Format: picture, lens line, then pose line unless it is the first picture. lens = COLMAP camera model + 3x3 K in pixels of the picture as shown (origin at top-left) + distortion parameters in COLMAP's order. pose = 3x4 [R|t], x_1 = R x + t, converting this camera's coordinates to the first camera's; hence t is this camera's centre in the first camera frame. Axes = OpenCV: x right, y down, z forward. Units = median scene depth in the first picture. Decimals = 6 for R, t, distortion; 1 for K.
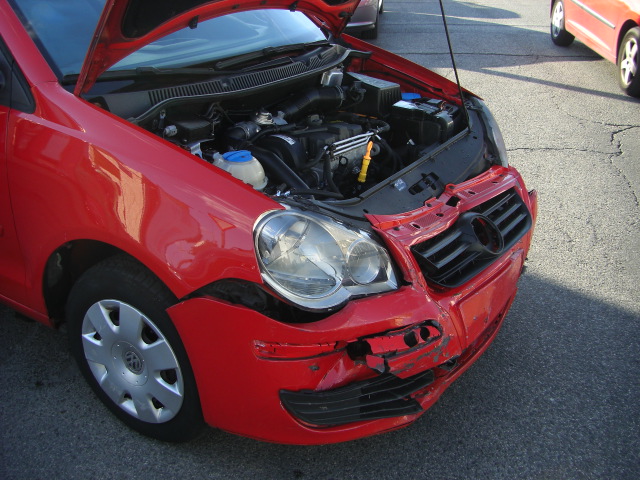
lens RADIAL K [[725.7, 0, 320.0], [0, 725.7, 240.0], [0, 0, 1]] dist [-0.156815, 0.028235]
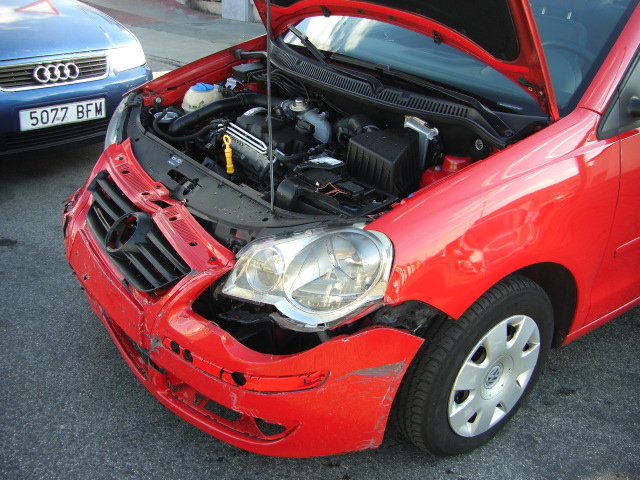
lens RADIAL K [[725.7, 0, 320.0], [0, 725.7, 240.0], [0, 0, 1]] dist [-0.156815, 0.028235]
pose [[-0.370543, 0.352720, -0.859236, 1.072634], [-0.436879, 0.750179, 0.496354, -0.663860], [0.819655, 0.559303, -0.123878, 1.482214]]
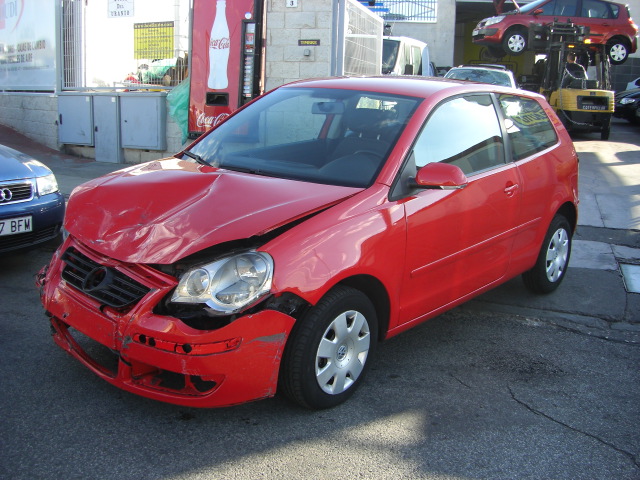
lens RADIAL K [[725.7, 0, 320.0], [0, 725.7, 240.0], [0, 0, 1]] dist [-0.156815, 0.028235]
pose [[-0.167987, 0.194105, -0.966490, 1.725013], [-0.449842, 0.857299, 0.250363, -0.723867], [0.877168, 0.476825, -0.056698, 1.599566]]
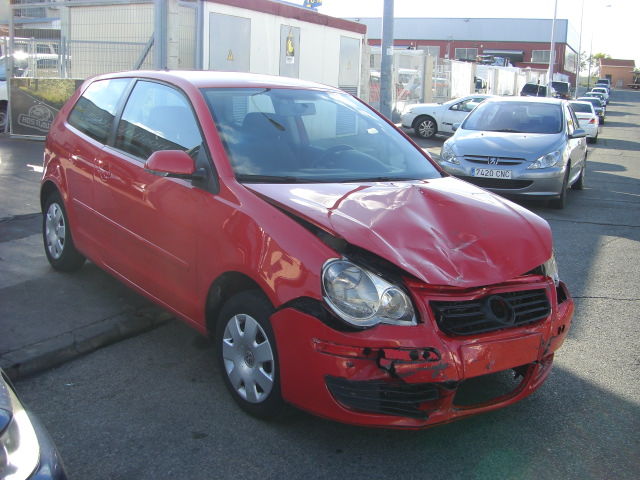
lens RADIAL K [[725.7, 0, 320.0], [0, 725.7, 240.0], [0, 0, 1]] dist [-0.156815, 0.028235]
pose [[0.945721, 0.098563, -0.309674, 0.349077], [-0.166251, 0.965501, -0.200419, 0.218549], [0.279237, 0.241024, 0.929481, -0.472873]]
